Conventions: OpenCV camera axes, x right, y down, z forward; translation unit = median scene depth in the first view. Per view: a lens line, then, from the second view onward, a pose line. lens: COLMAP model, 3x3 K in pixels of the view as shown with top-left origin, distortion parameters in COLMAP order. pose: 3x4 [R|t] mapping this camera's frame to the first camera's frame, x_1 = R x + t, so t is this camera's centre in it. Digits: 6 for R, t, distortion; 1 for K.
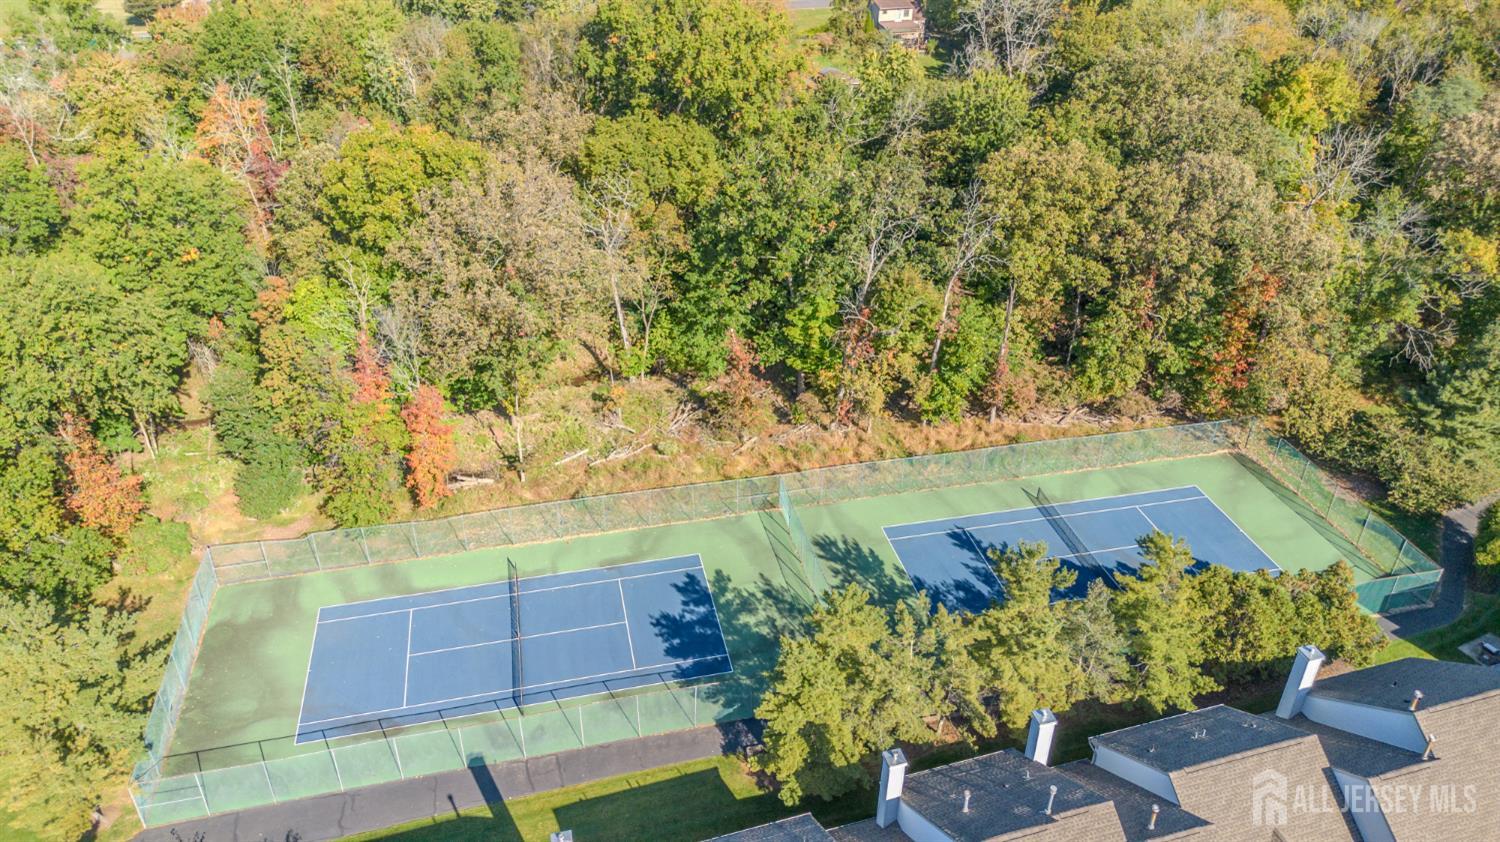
lens RADIAL K [[1052.3, 0, 750.9], [0, 1052.3, 419.3], [0, 0, 1]] dist [0.045782, -0.050185]
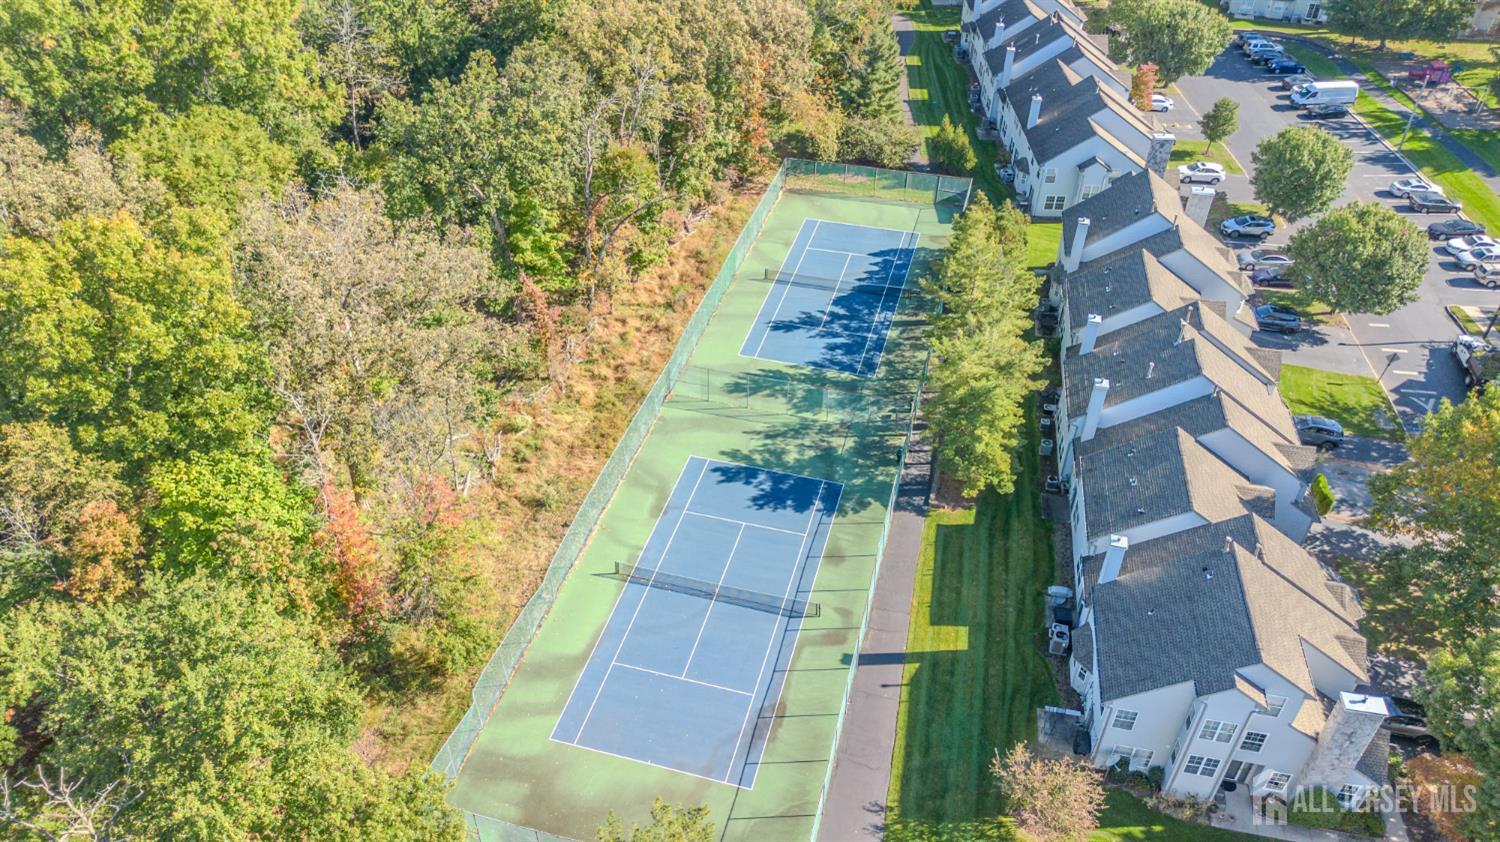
lens RADIAL K [[1052.3, 0, 750.2], [0, 1052.3, 422.1], [0, 0, 1]] dist [0.045782, -0.050185]
pose [[0.478337, -0.550321, 0.684354, -0.758524], [0.465605, 0.819671, 0.333694, -0.233053], [-0.744584, 0.159020, 0.648311, 0.288440]]
